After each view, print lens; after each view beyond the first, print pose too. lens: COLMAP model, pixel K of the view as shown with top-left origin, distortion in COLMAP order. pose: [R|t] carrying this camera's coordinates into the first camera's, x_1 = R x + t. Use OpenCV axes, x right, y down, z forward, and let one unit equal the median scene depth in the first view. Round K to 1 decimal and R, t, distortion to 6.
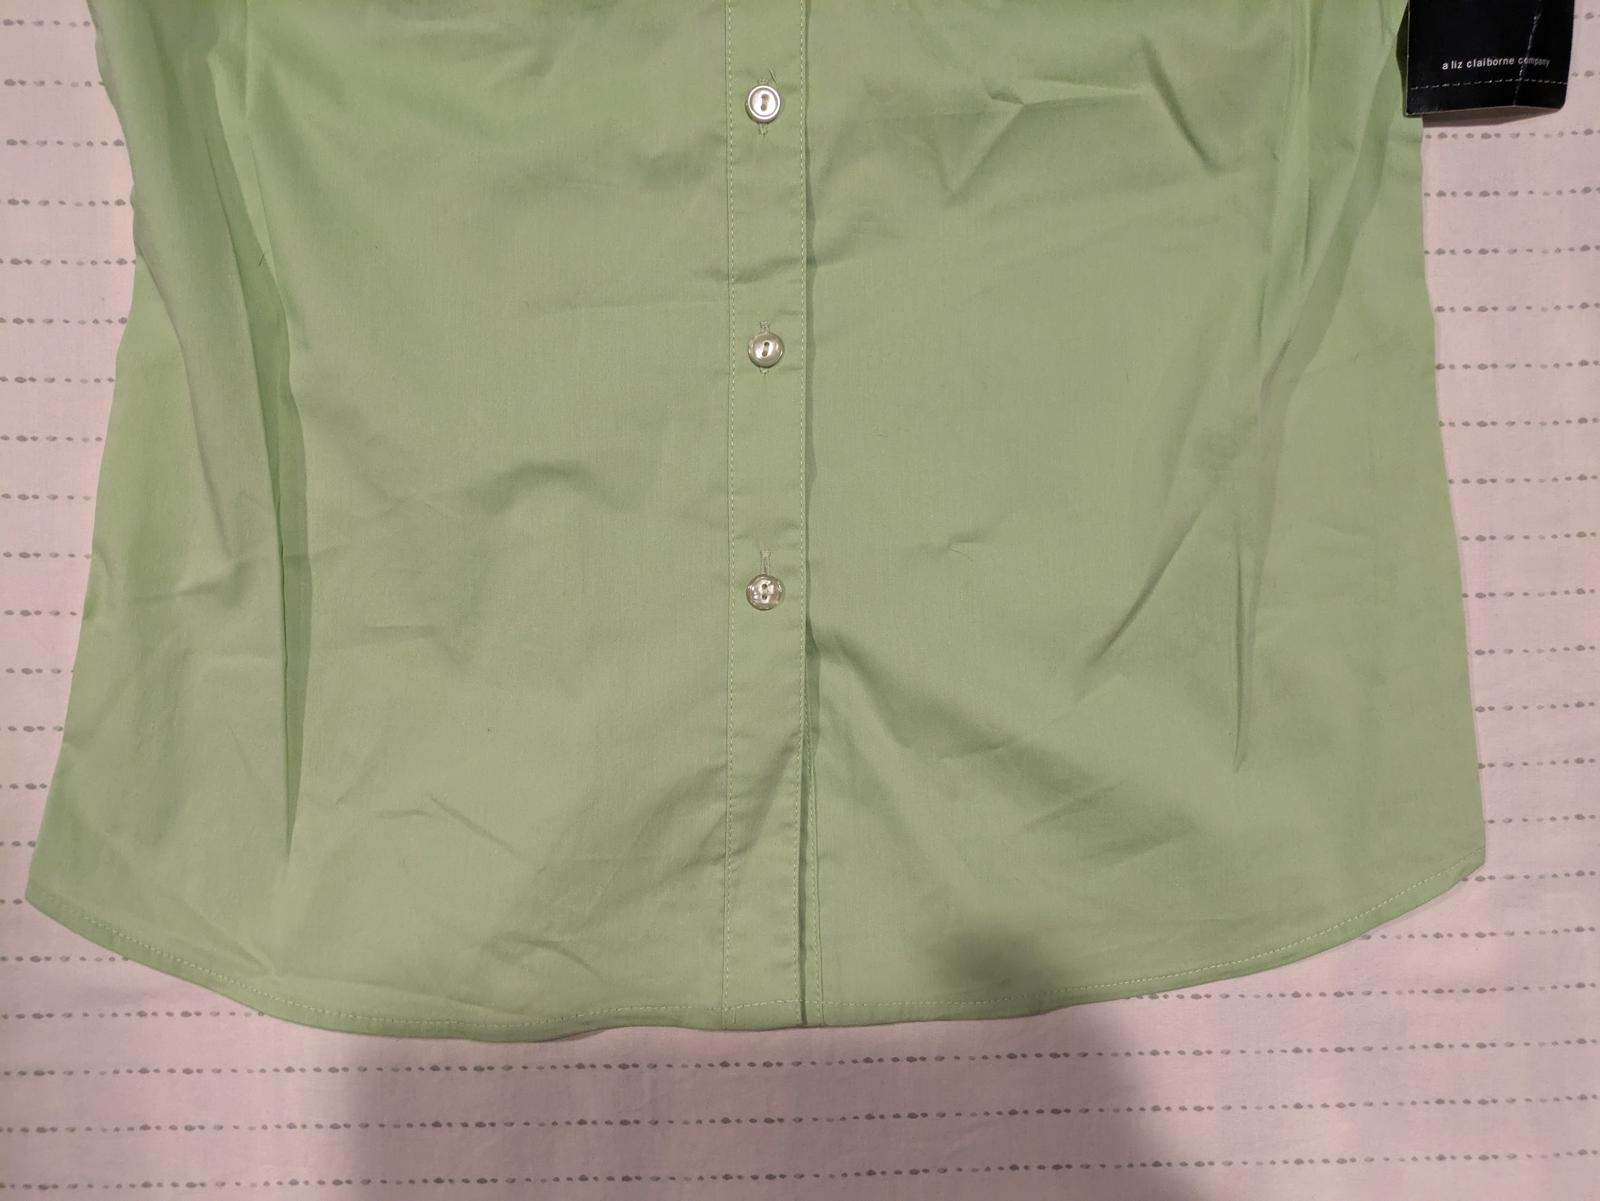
lens RADIAL K [[1189.6, 0, 794.7], [0, 1189.6, 598.9], [0, 0, 1]] dist [0.046918, -0.054896]
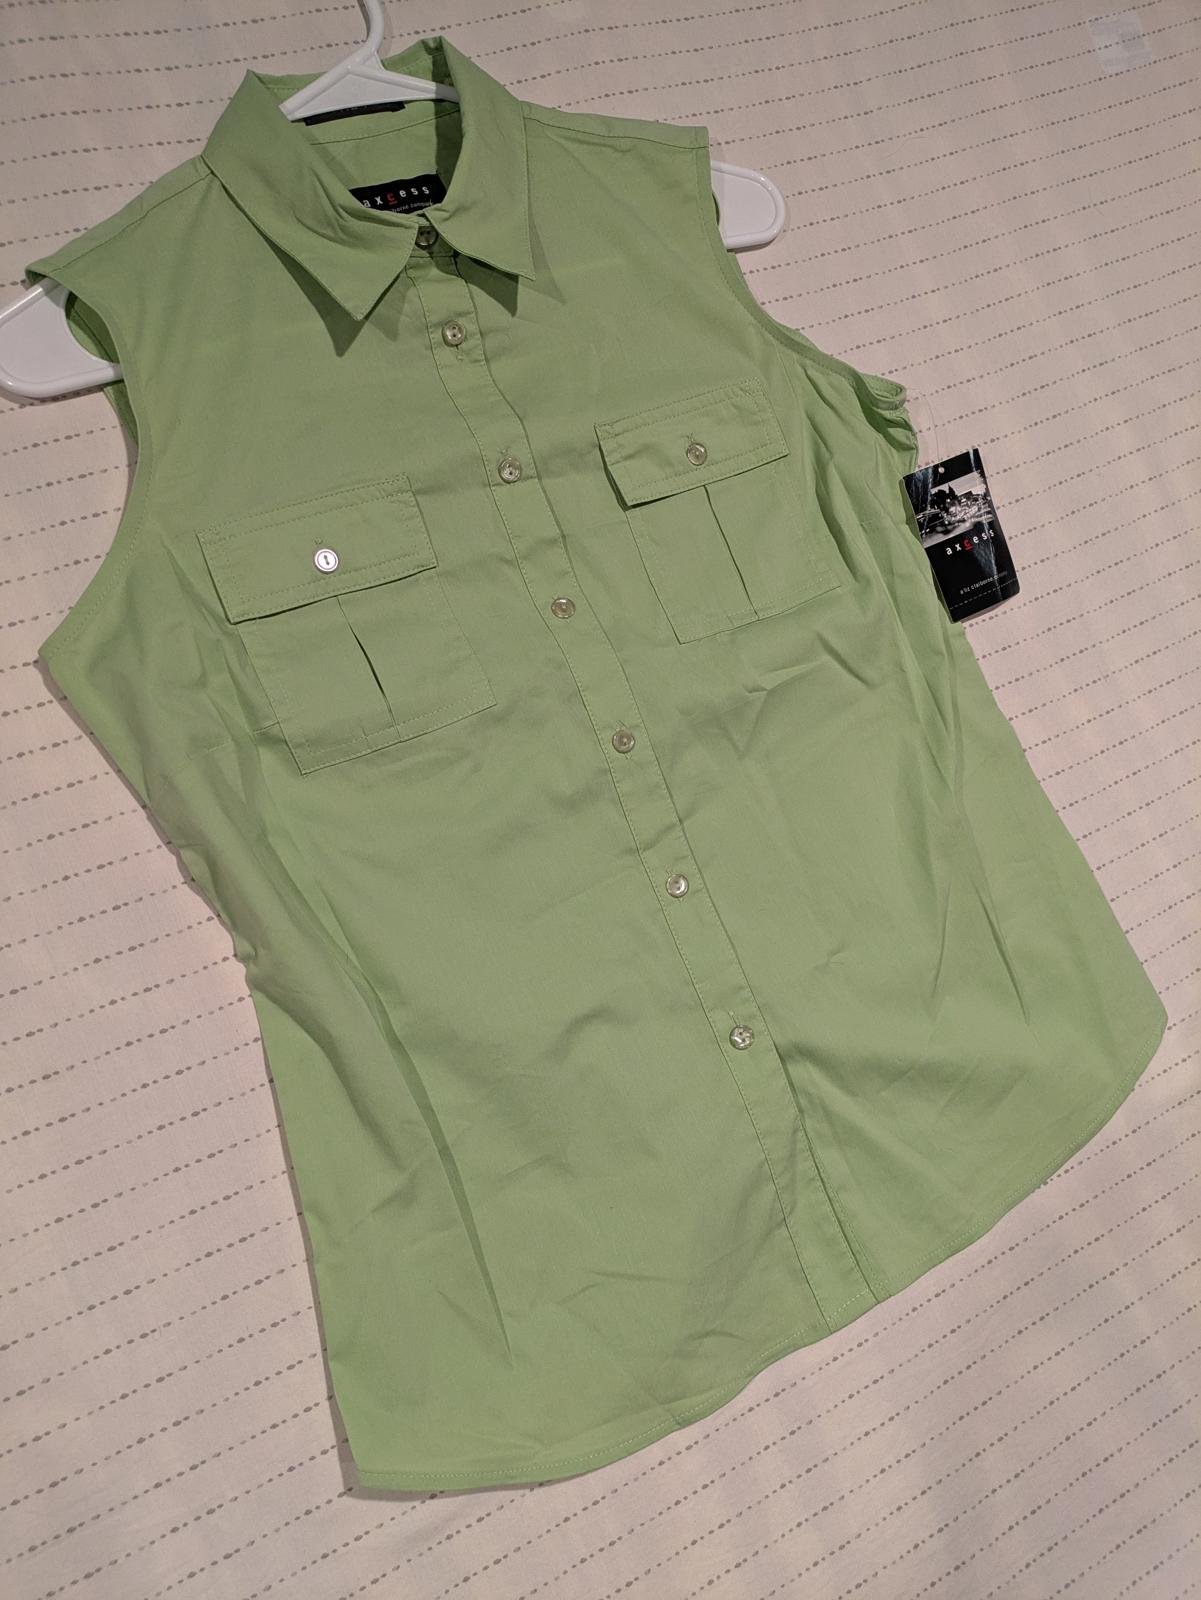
lens RADIAL K [[1189.6, 0, 603.6], [0, 1189.6, 795.2], [0, 0, 1]] dist [0.046918, -0.054896]
pose [[0.888951, -0.337811, 0.309274, -0.529001], [0.377696, 0.922653, -0.077831, -0.230641], [-0.259060, 0.185999, 0.947783, -0.423138]]
